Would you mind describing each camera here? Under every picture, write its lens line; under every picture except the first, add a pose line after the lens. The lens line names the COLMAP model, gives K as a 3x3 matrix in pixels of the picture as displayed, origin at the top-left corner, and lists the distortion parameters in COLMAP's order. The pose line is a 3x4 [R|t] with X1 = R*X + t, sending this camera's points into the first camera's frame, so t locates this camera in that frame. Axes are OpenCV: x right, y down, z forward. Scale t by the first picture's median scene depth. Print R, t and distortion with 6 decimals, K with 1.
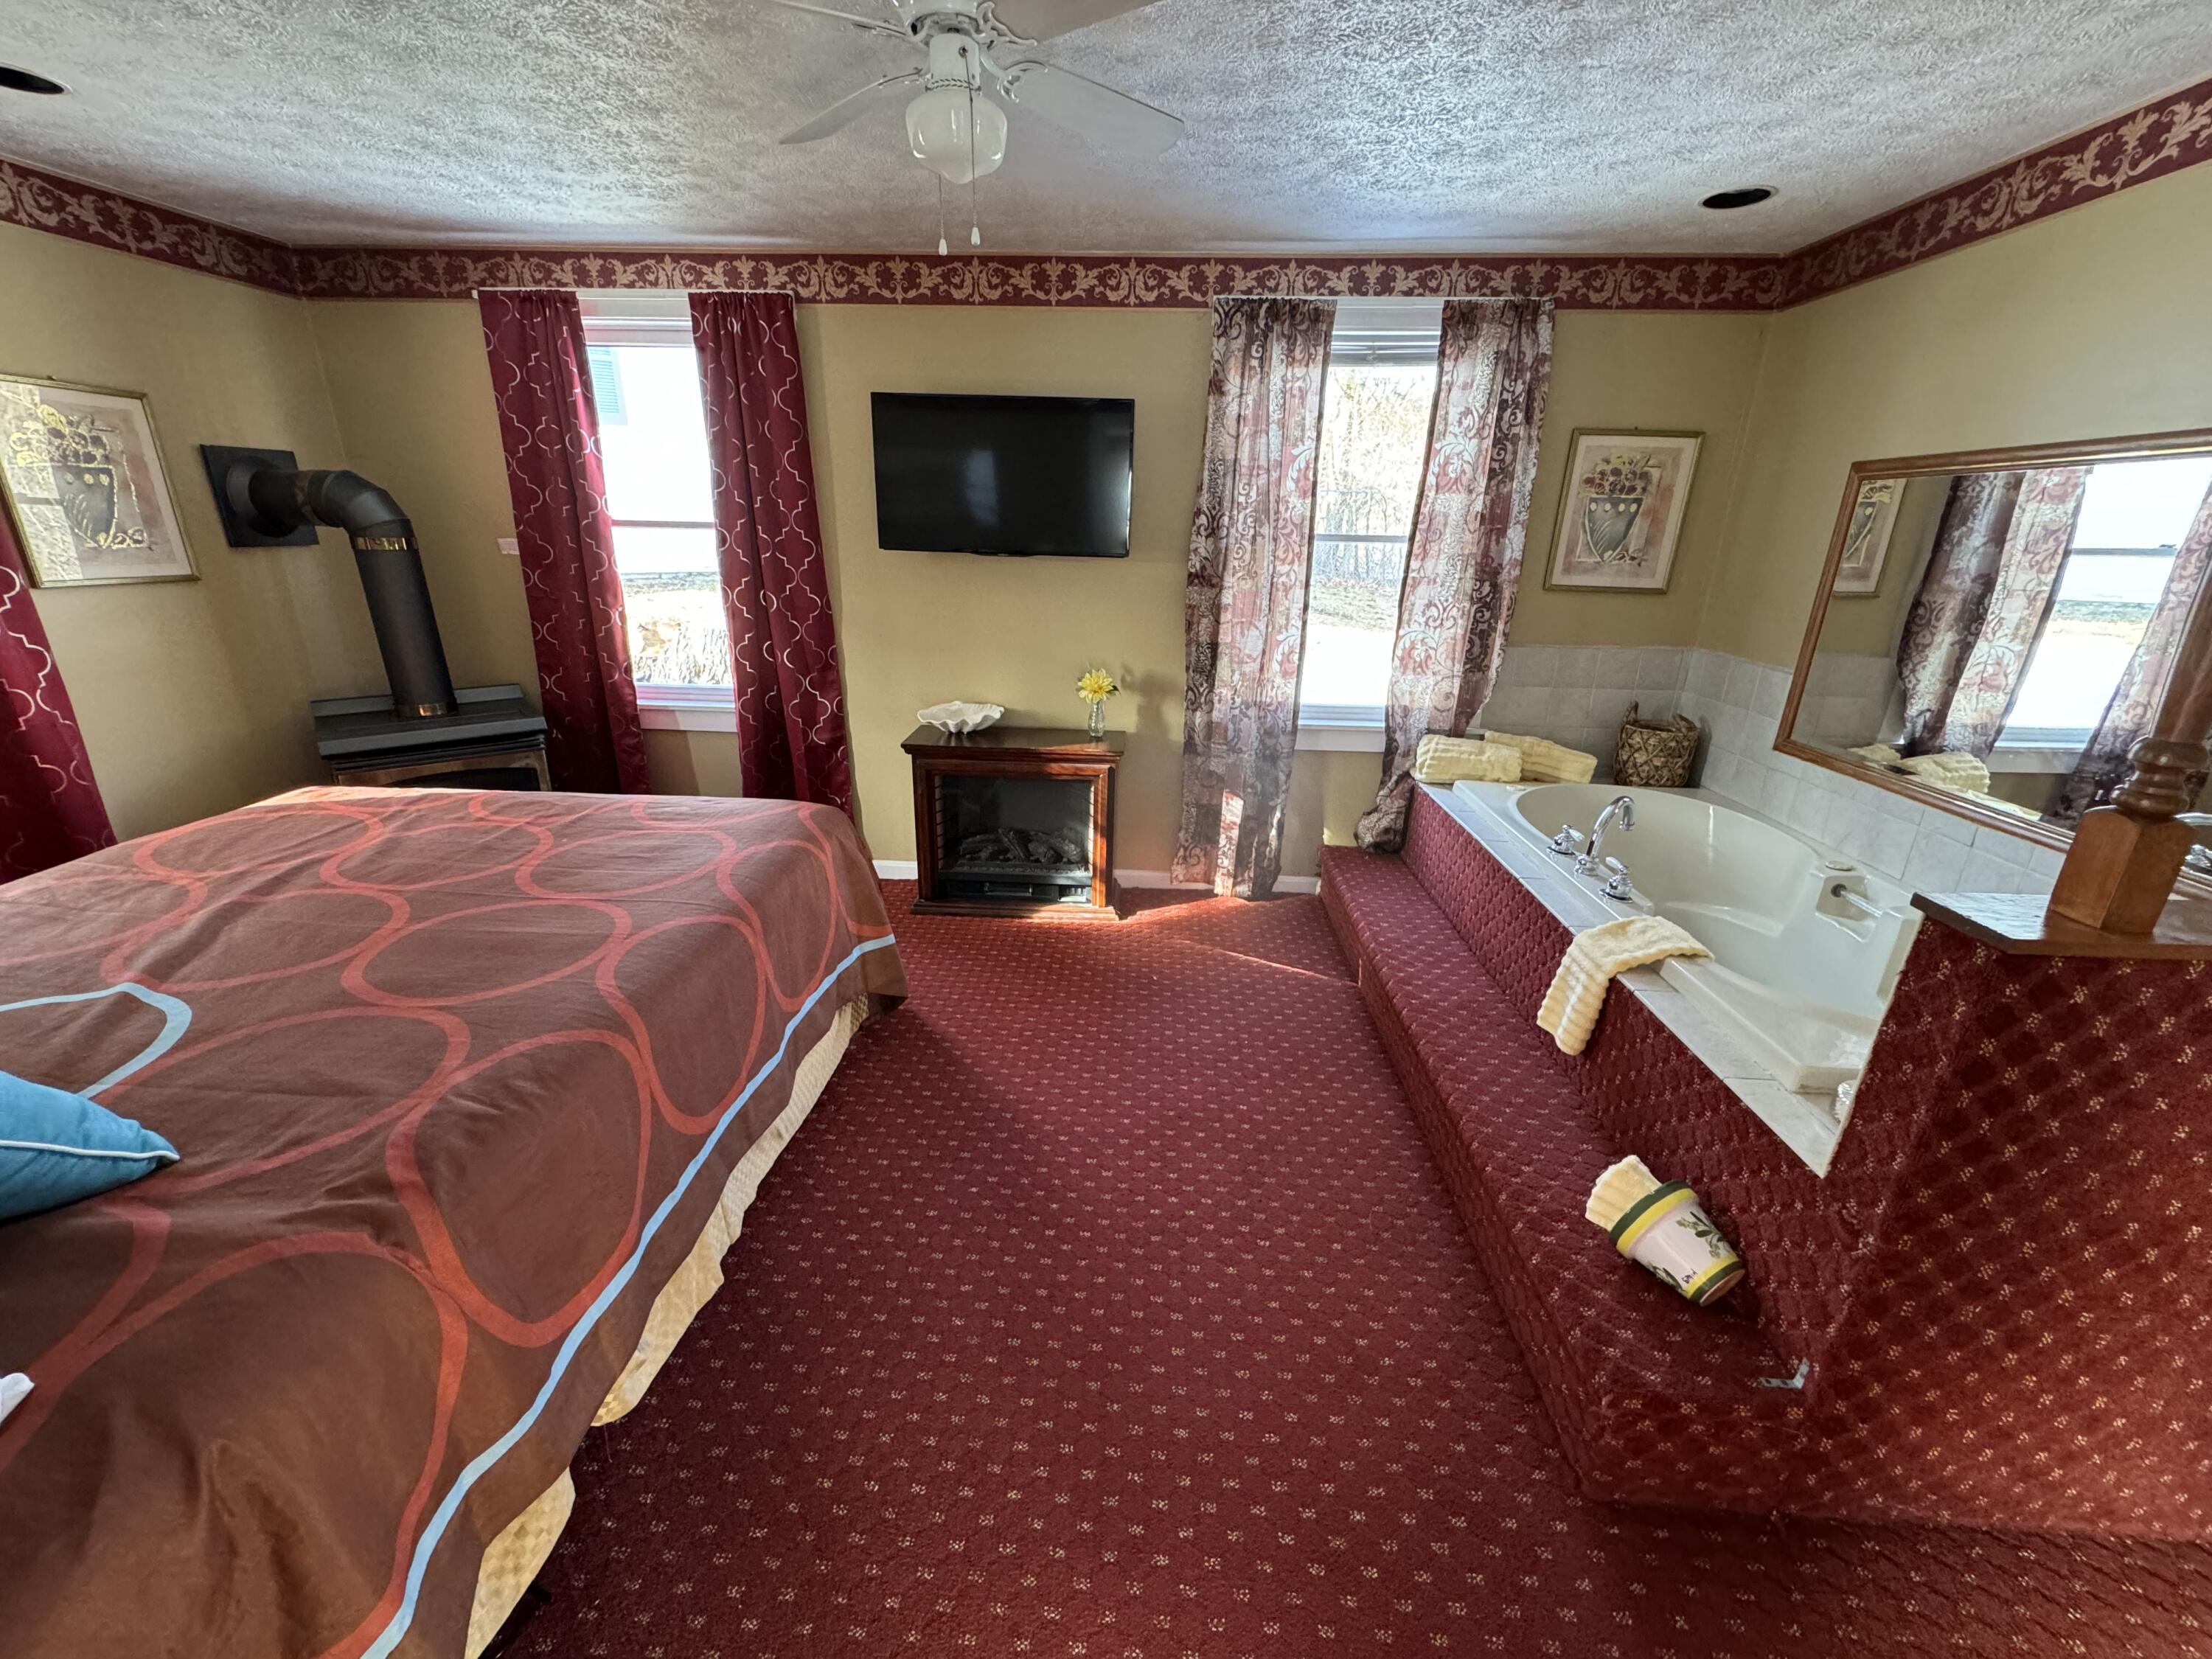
lens RADIAL K [[877.4, 0, 1105.6], [0, 877.4, 822.0], [0, 0, 1]] dist [0.001515, -0.000911]
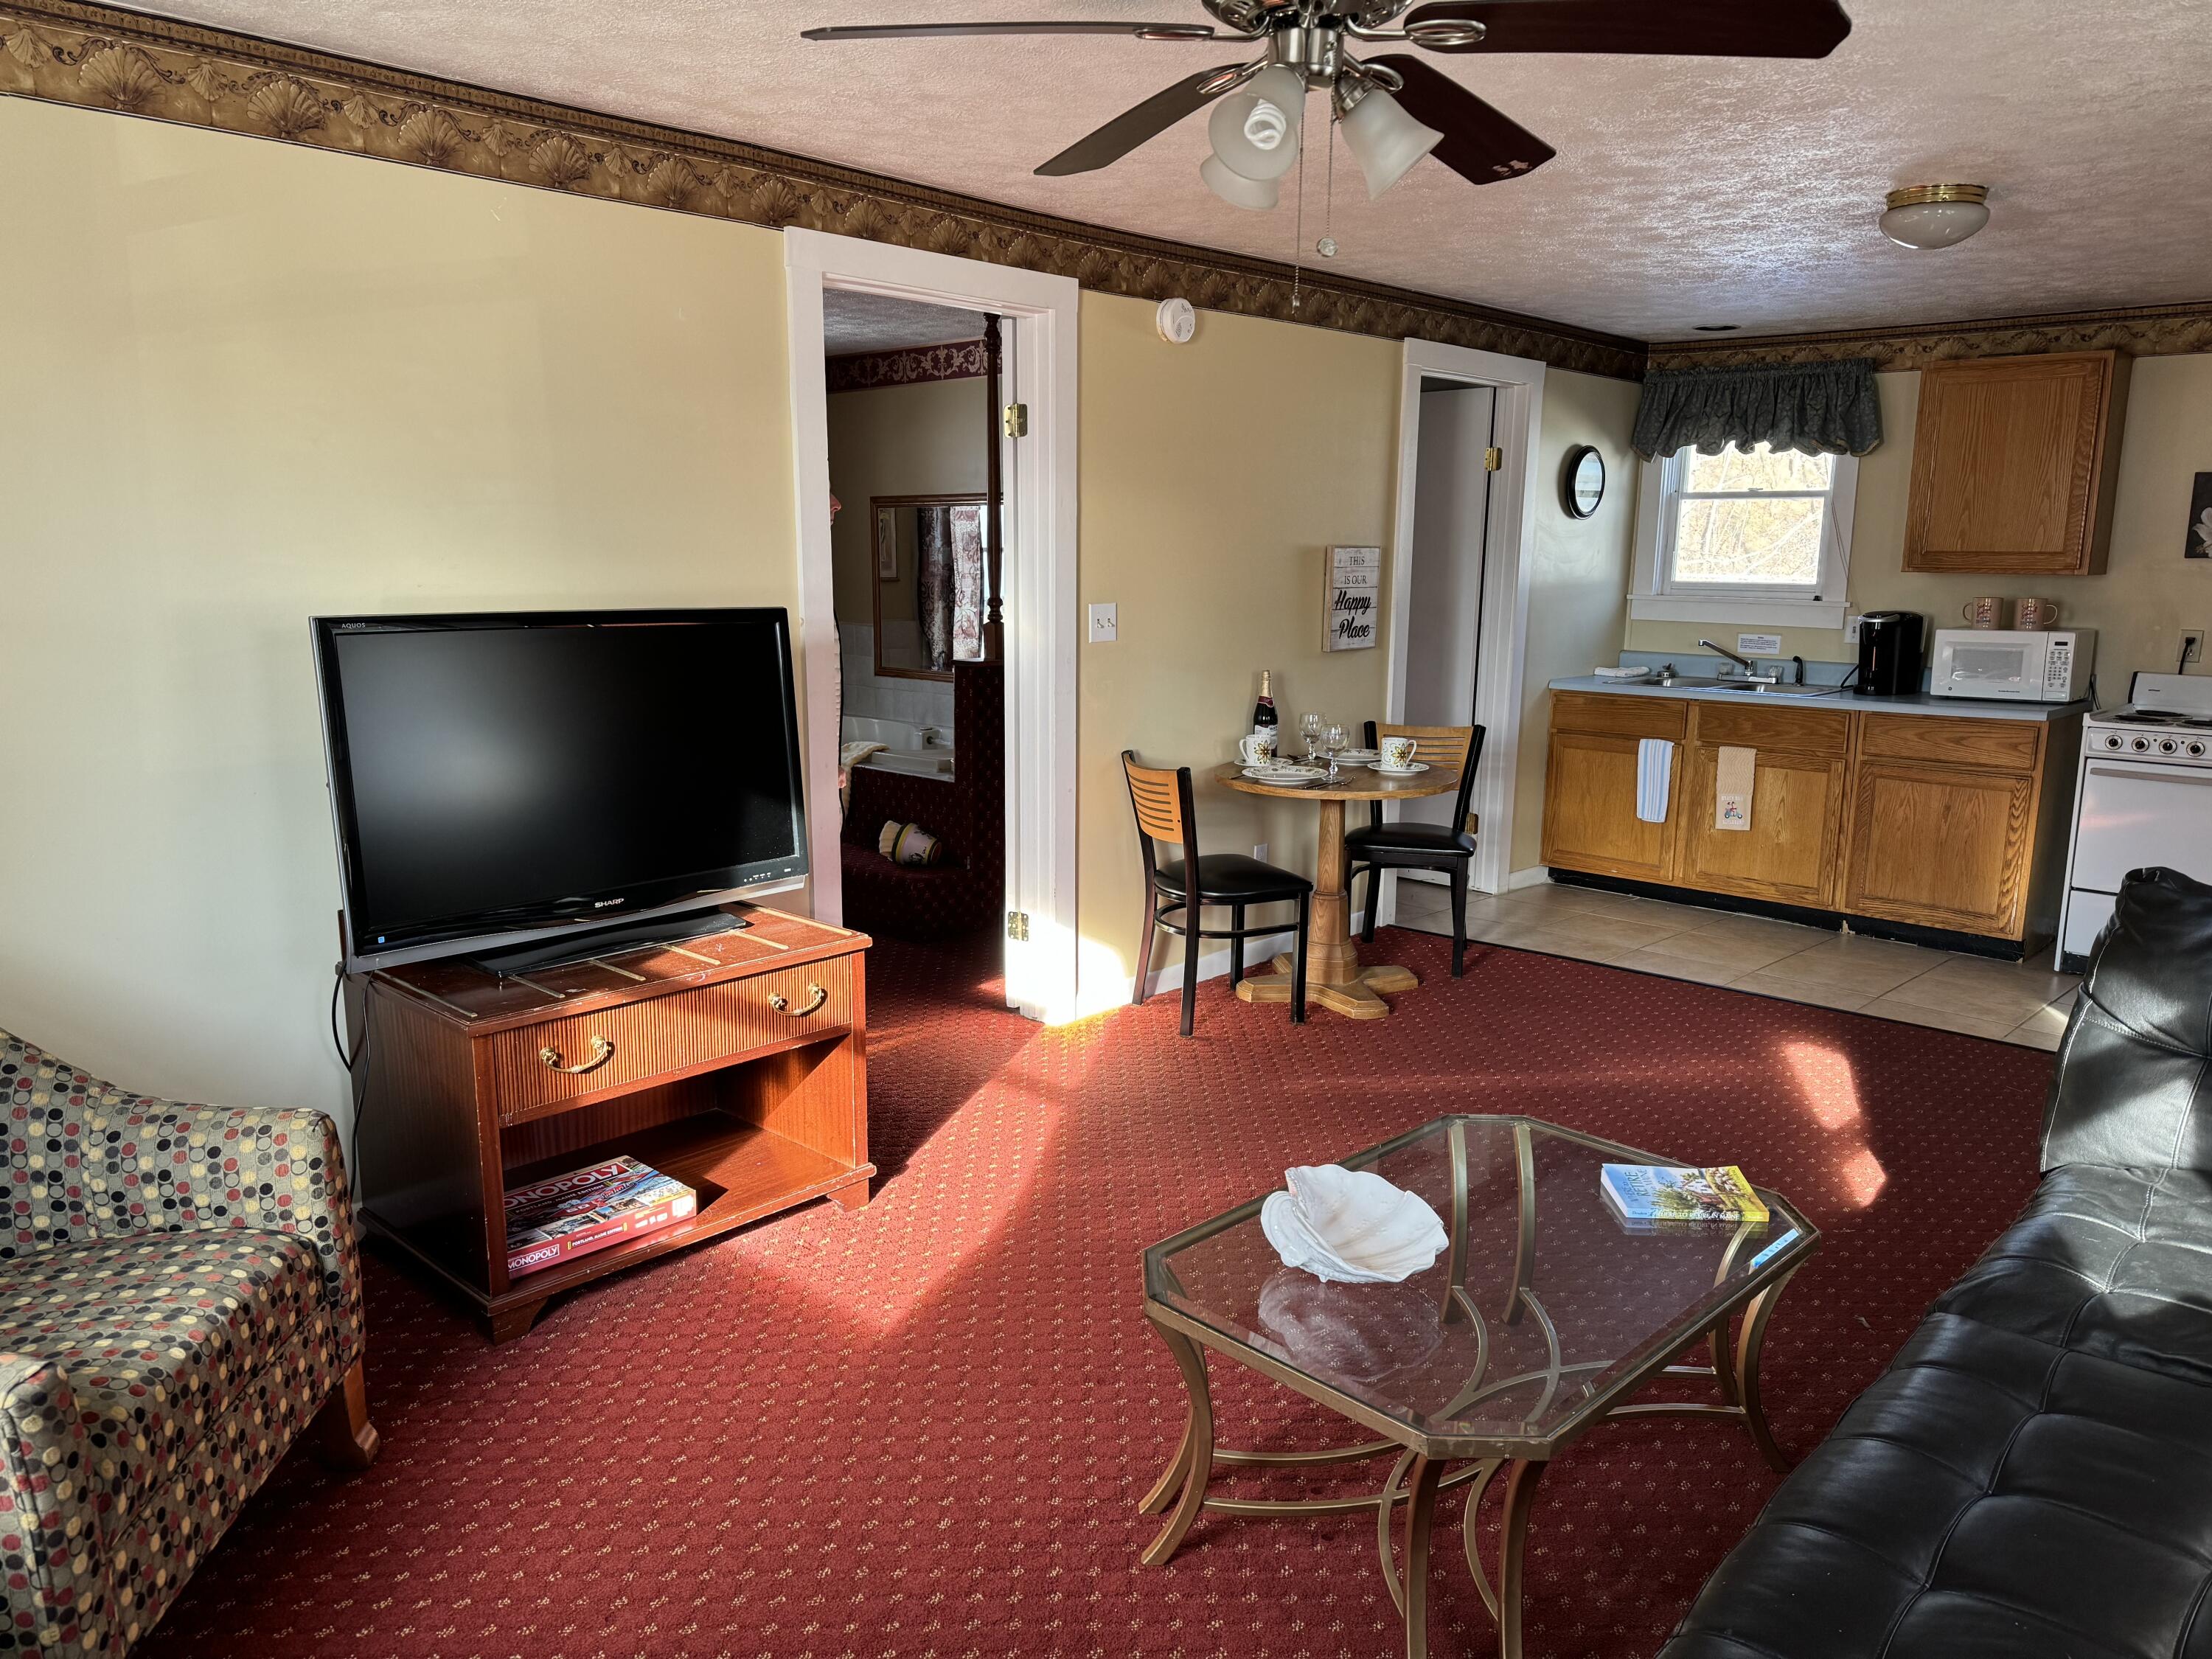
lens RADIAL K [[1530.4, 0, 1079.3], [0, 1530.4, 830.9], [0, 0, 1]] dist [0.046784, -0.052121]
pose [[0.666260, -0.152685, 0.729921, -0.919247], [0.253966, 0.966760, -0.029589, 0.323257], [-0.701141, 0.205089, 0.682890, -0.944060]]
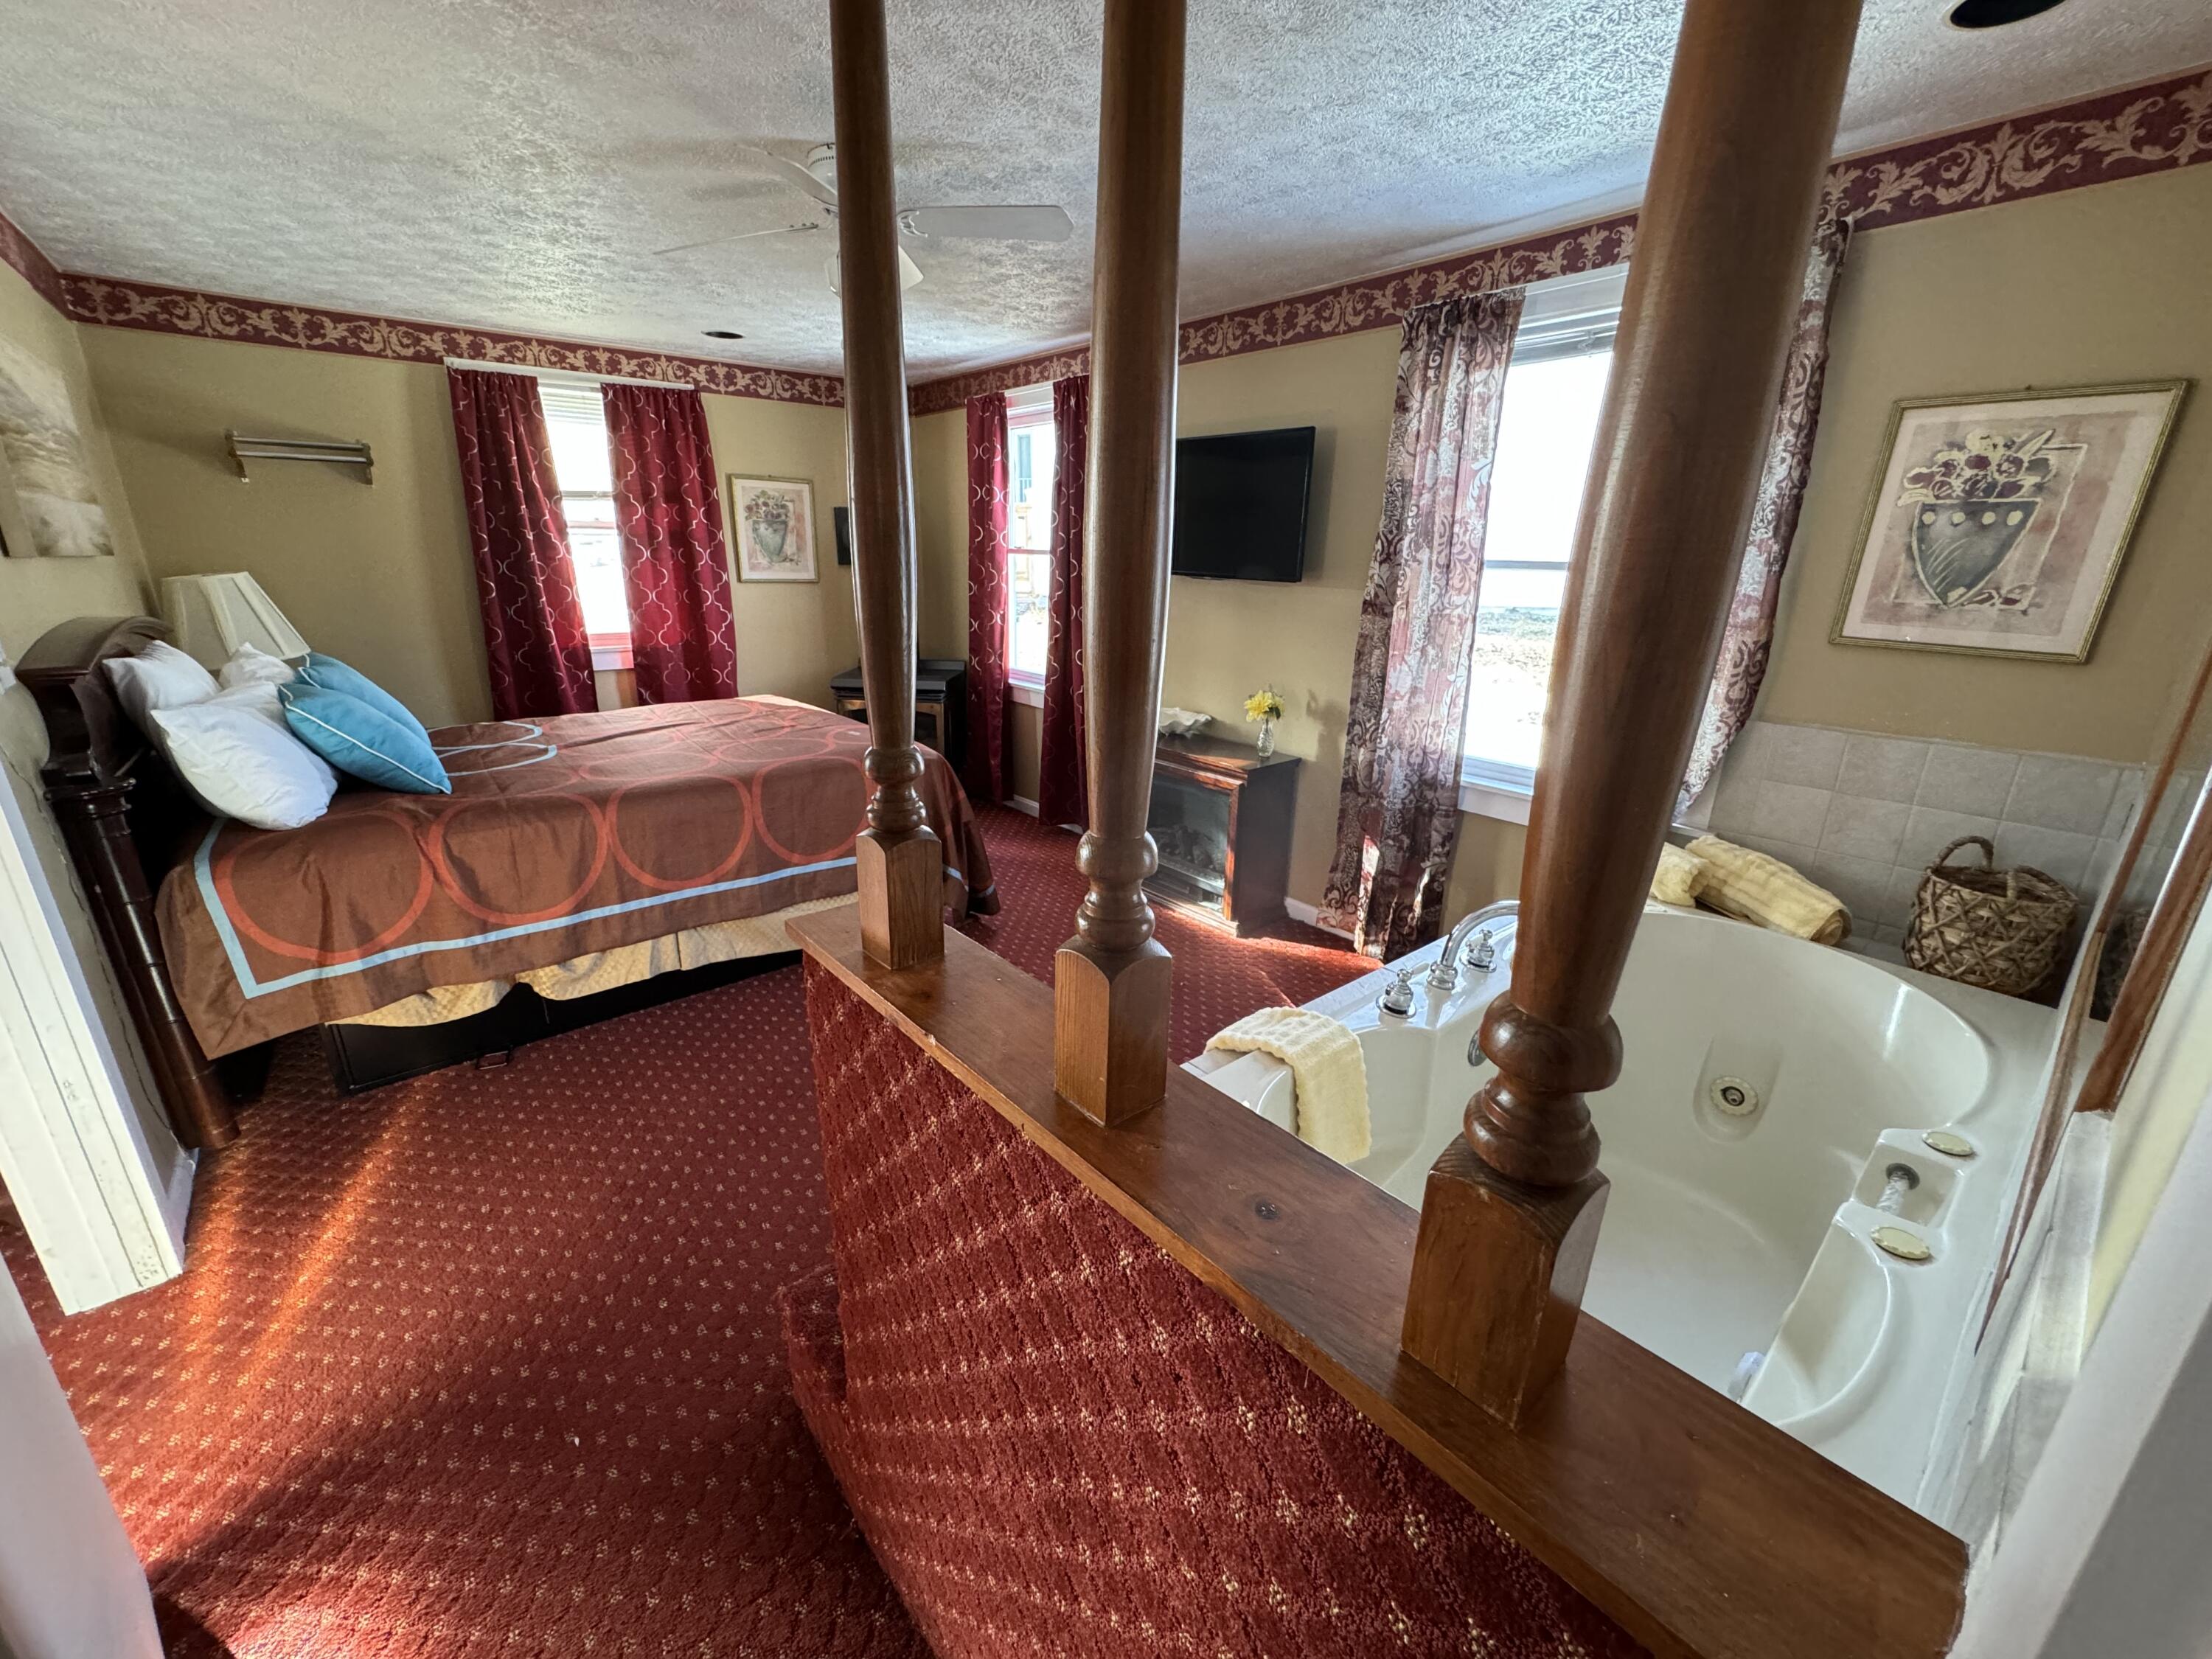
lens RADIAL K [[877.4, 0, 1097.7], [0, 877.4, 819.7], [0, 0, 1]] dist [0.001515, -0.000911]
pose [[0.684245, 0.210165, -0.698312, 0.651183], [-0.239912, 0.969144, 0.056595, -0.041603], [0.688659, 0.128809, 0.713553, 0.167381]]
